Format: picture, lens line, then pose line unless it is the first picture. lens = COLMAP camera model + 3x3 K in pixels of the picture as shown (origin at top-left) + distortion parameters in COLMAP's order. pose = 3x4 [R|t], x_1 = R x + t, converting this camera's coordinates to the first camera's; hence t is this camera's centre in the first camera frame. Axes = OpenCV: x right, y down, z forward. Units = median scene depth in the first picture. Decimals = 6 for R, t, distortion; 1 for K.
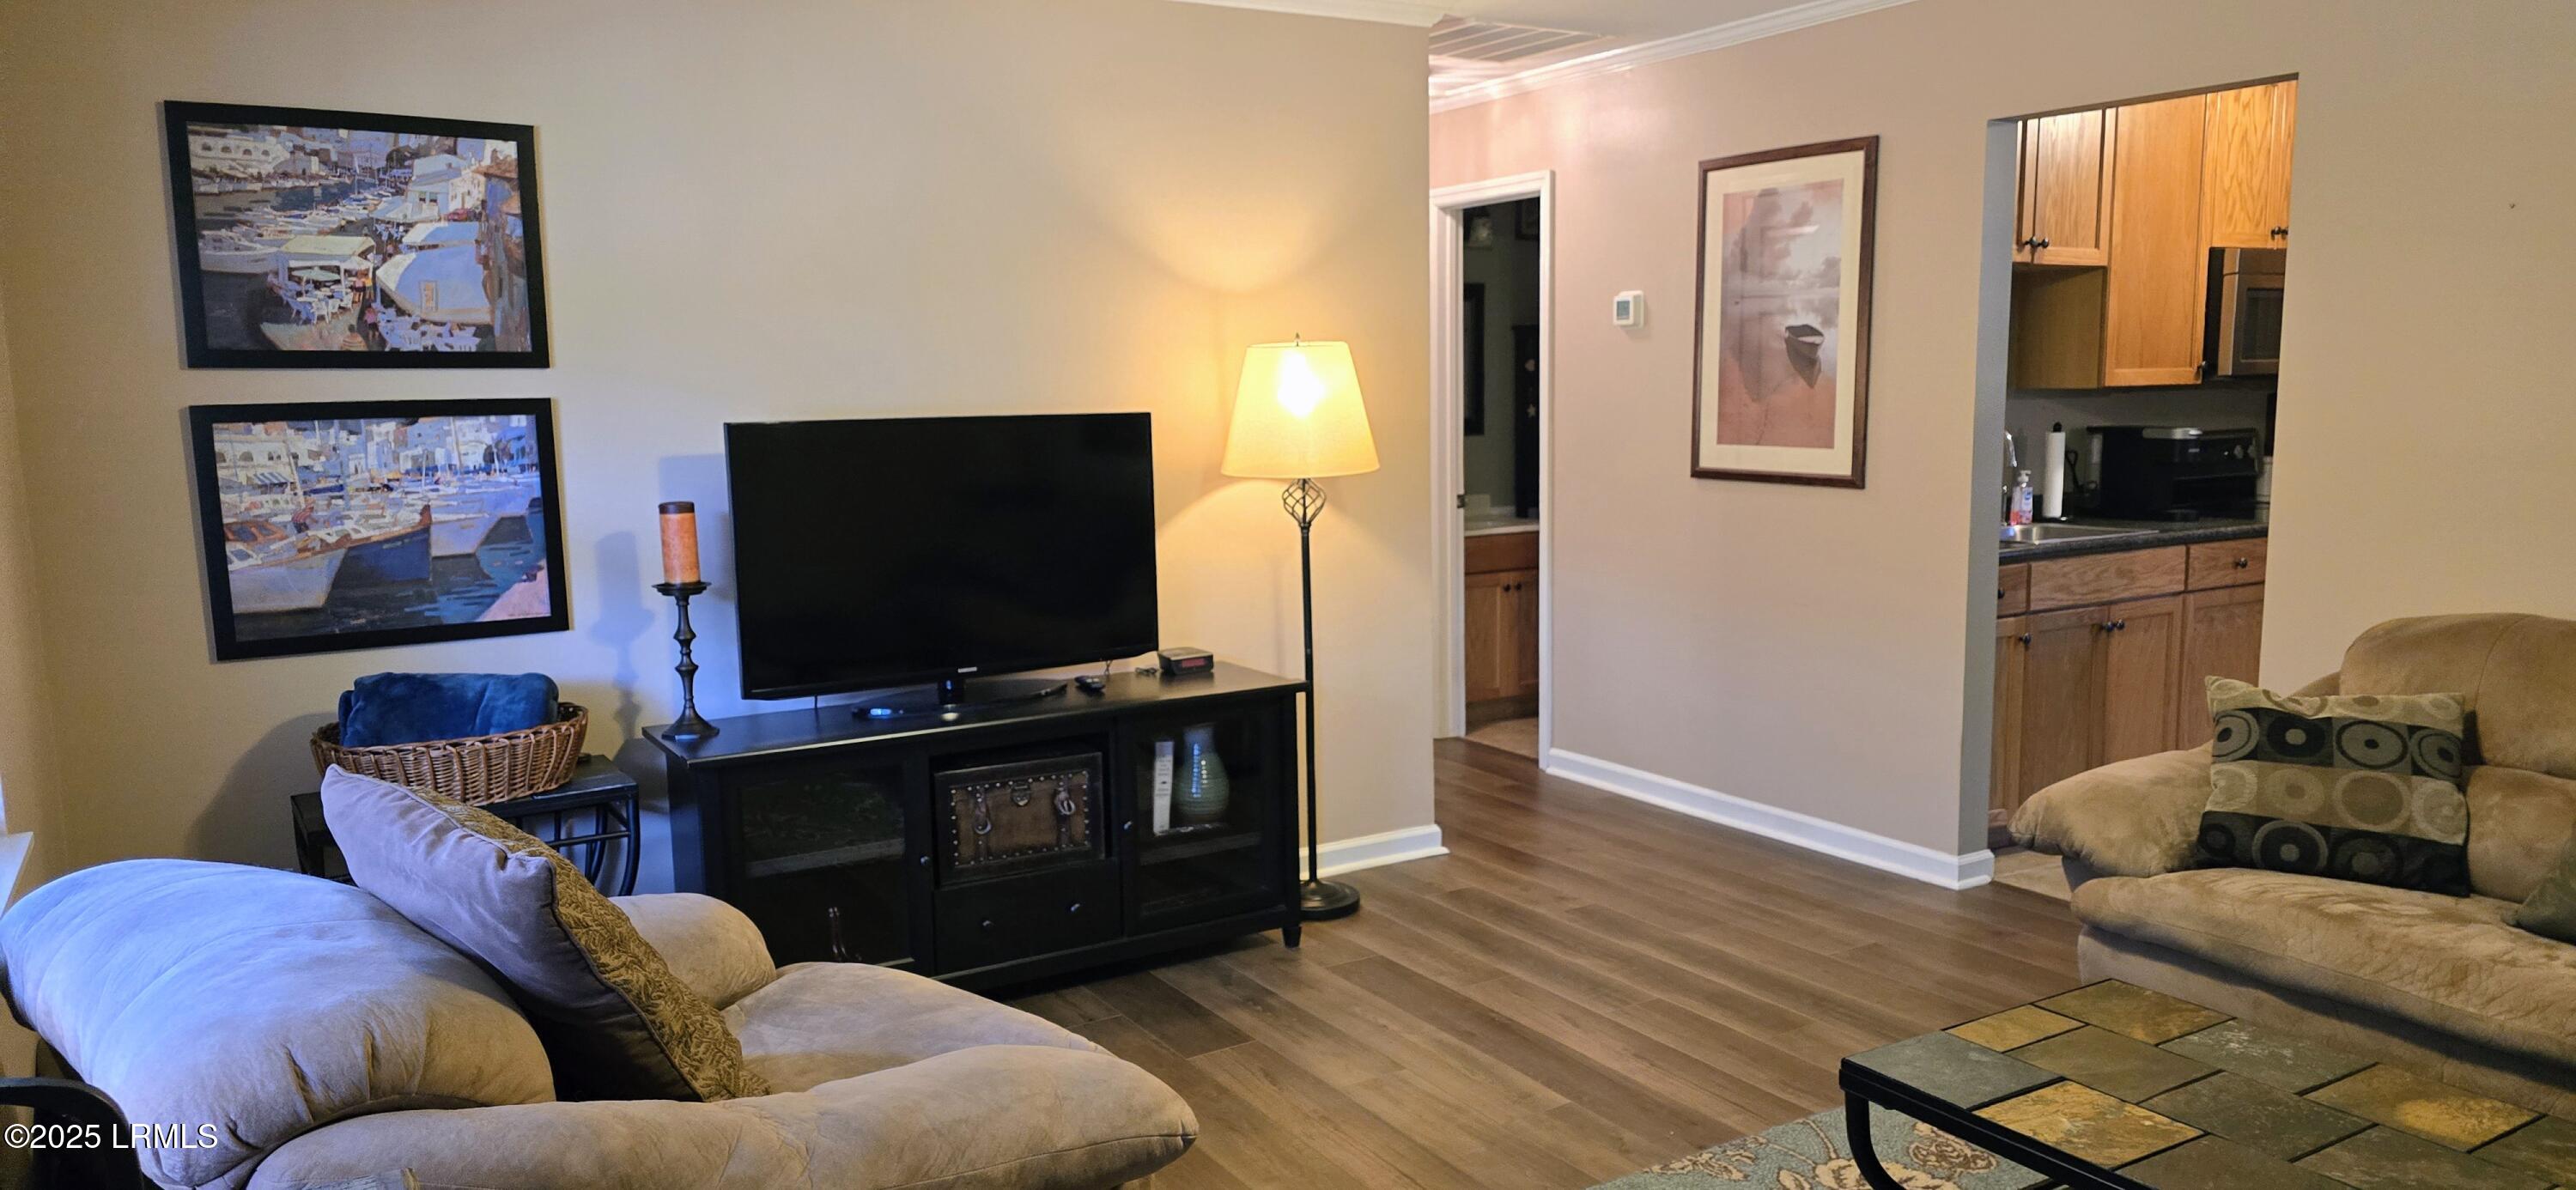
lens RADIAL K [[1736.4, 0, 1277.8], [0, 1736.4, 605.1], [0, 0, 1]] dist [0.044040, -0.039539]
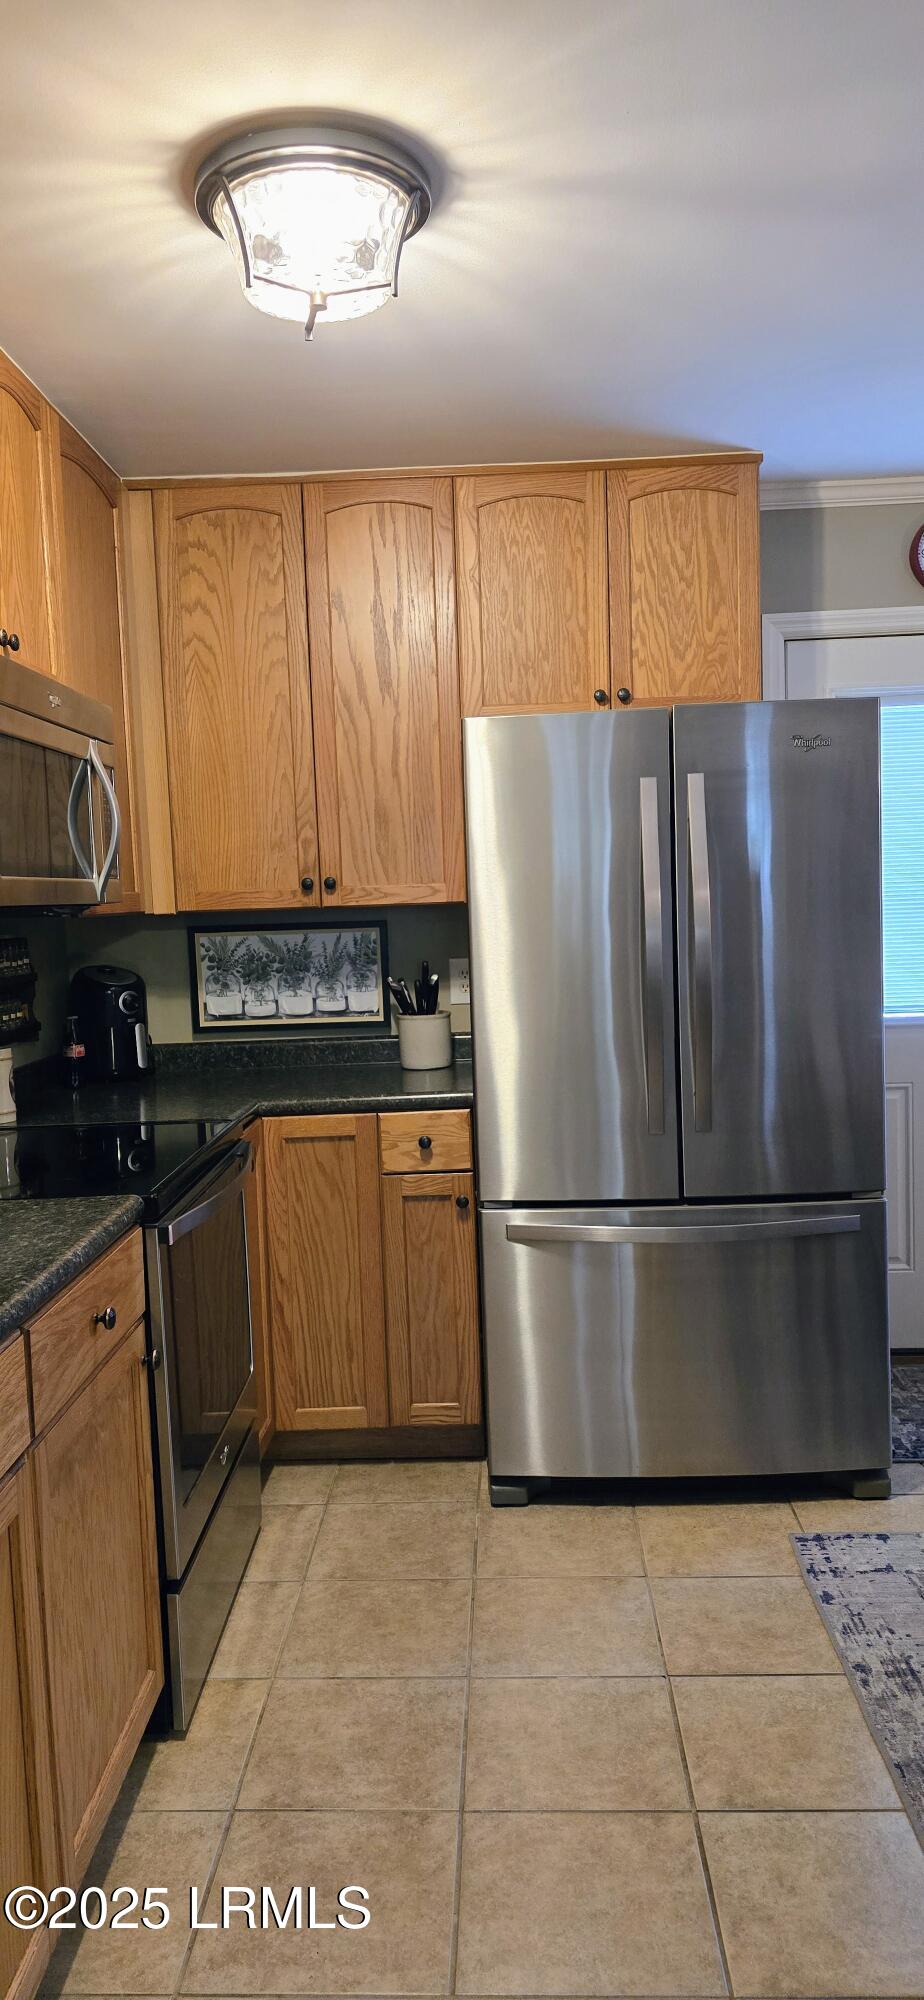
lens RADIAL K [[1348.2, 0, 454.3], [0, 1348.2, 1011.5], [0, 0, 1]] dist [0.044040, -0.039539]
pose [[0.545661, -0.076127, 0.834541, 0.370357], [0.139600, 0.990207, -0.000950, -0.103936], [-0.826297, 0.117021, 0.550945, 0.852182]]
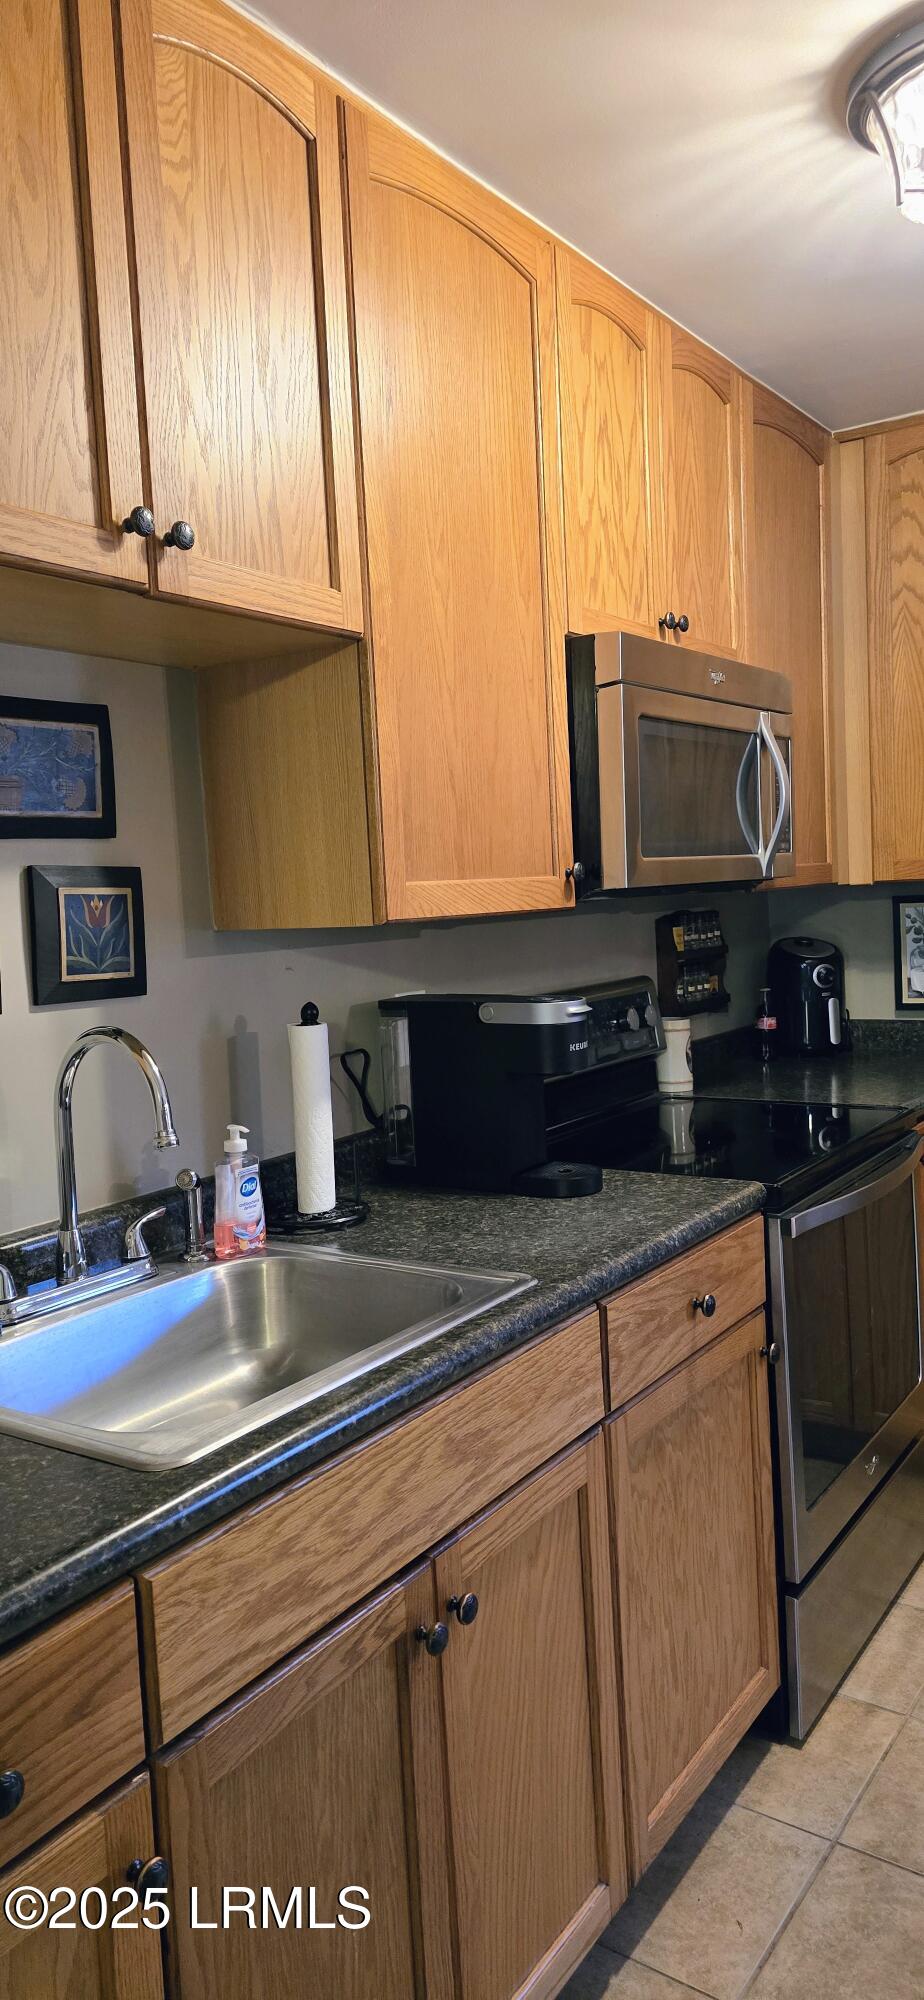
lens RADIAL K [[1348.2, 0, 435.2], [0, 1348.2, 997.2], [0, 0, 1]] dist [0.044040, -0.039539]
pose [[0.915680, -0.062907, 0.396956, 0.417904], [0.090038, 0.994679, -0.050065, -0.105788], [-0.391694, 0.081584, 0.916471, 0.828472]]
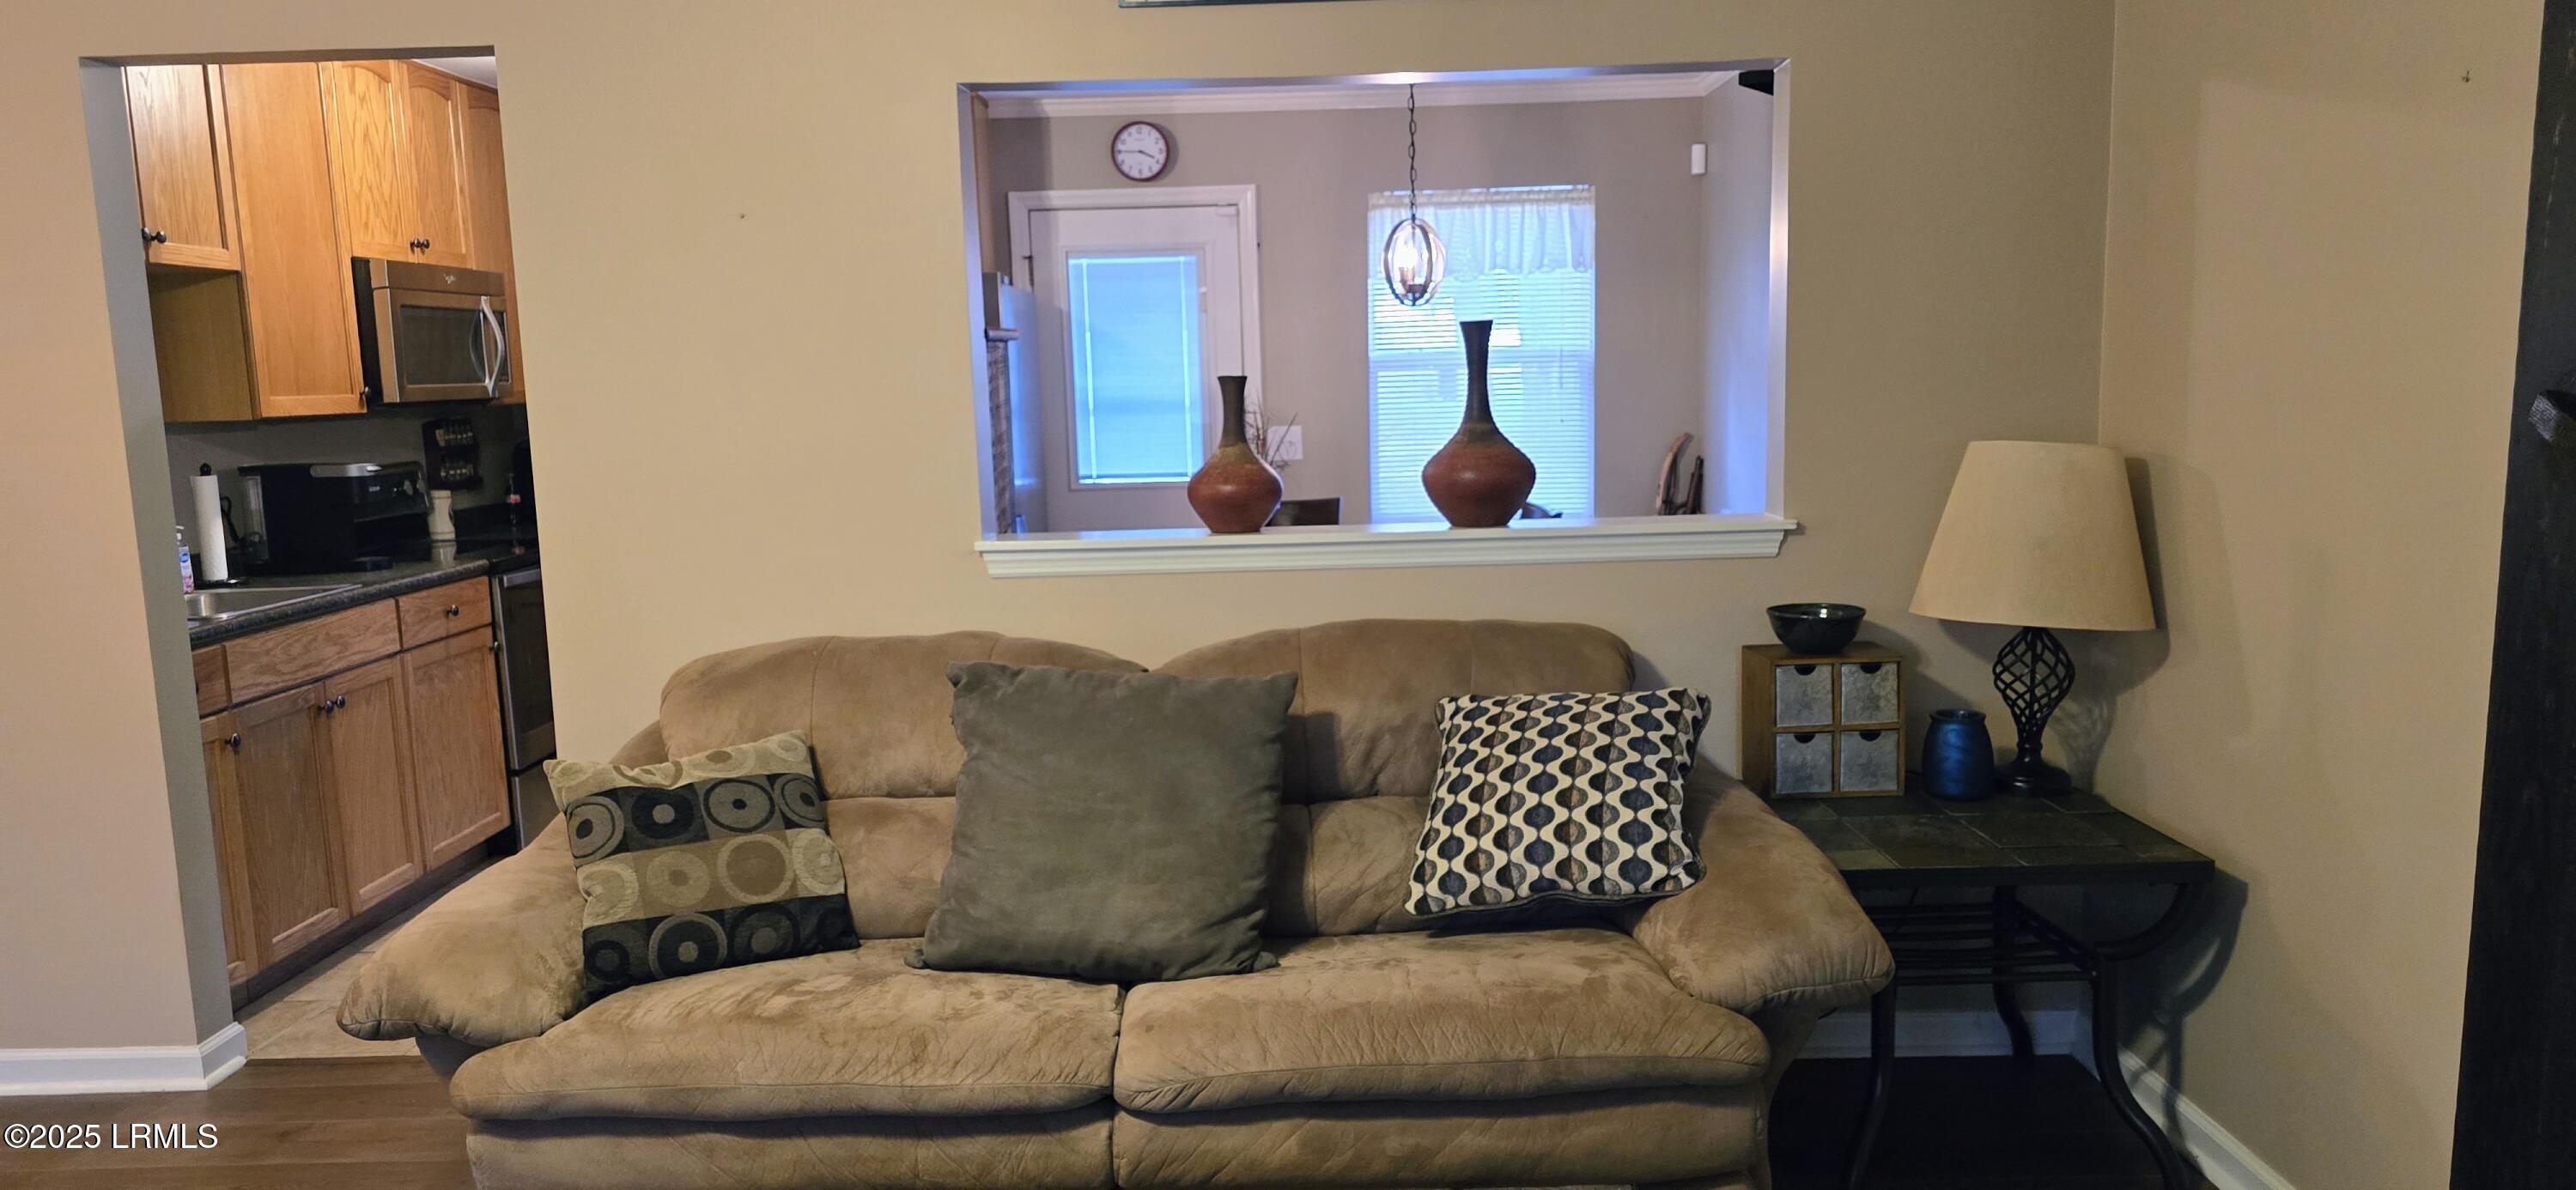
lens RADIAL K [[1736.4, 0, 1272.6], [0, 1736.4, 614.0], [0, 0, 1]] dist [0.044040, -0.039539]
pose [[0.529503, -0.120330, 0.839730, 0.023454], [0.133037, 0.989419, 0.057891, -0.021405], [-0.837811, 0.081062, 0.539909, 0.194289]]
